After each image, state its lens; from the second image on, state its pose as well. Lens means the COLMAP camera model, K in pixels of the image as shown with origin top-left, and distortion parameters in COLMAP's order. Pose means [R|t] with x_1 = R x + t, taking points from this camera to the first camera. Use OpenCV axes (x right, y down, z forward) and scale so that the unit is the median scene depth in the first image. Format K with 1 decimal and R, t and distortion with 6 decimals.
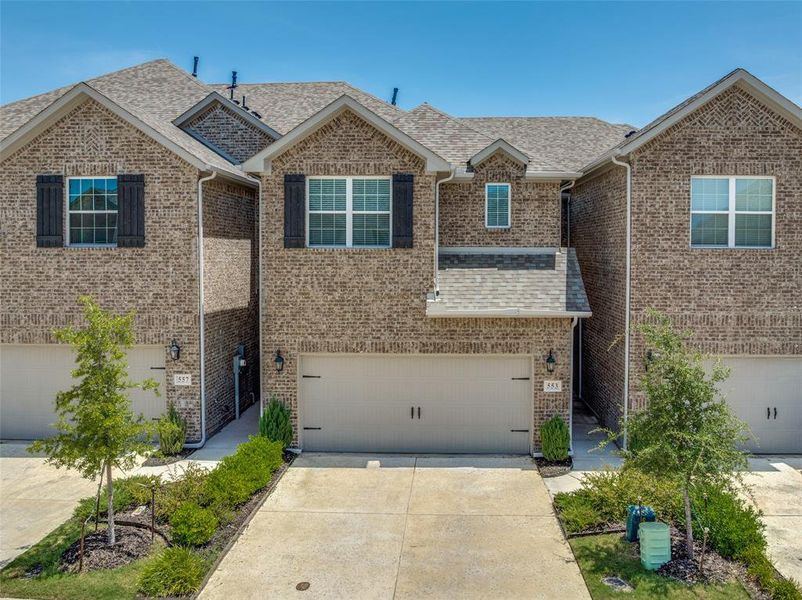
lens RADIAL K [[555.0, 0, 400.3], [0, 555.0, 299.7], [0, 0, 1]] dist [-0.028994, -0.008135]
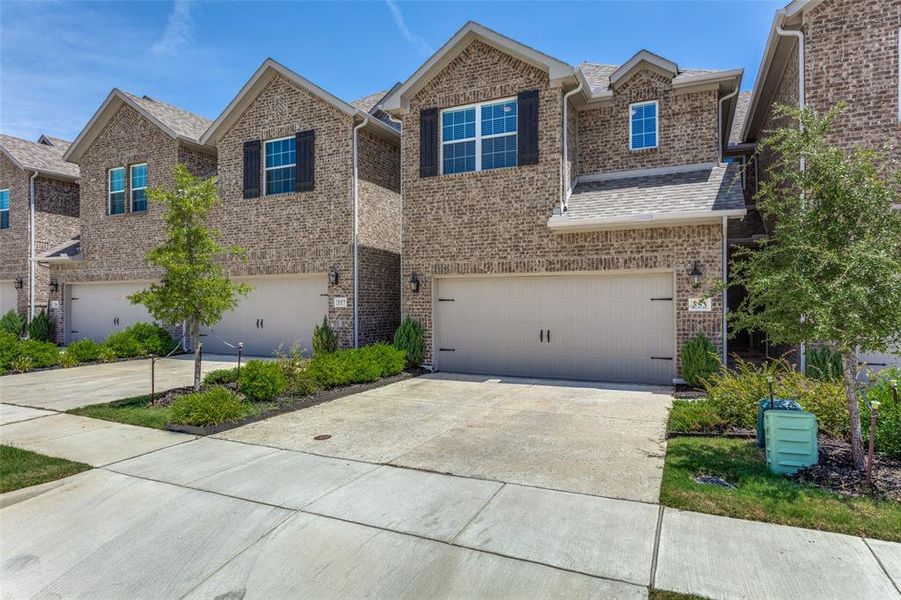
lens RADIAL K [[456.1, 0, 452.4], [0, 456.1, 300.6], [0, 0, 1]] dist [-0.007520, 0.002072]
pose [[0.937350, -0.002340, -0.348382, 0.158650], [-0.009013, 0.999480, -0.030961, 0.172649], [0.348274, 0.032161, 0.936841, 0.196568]]
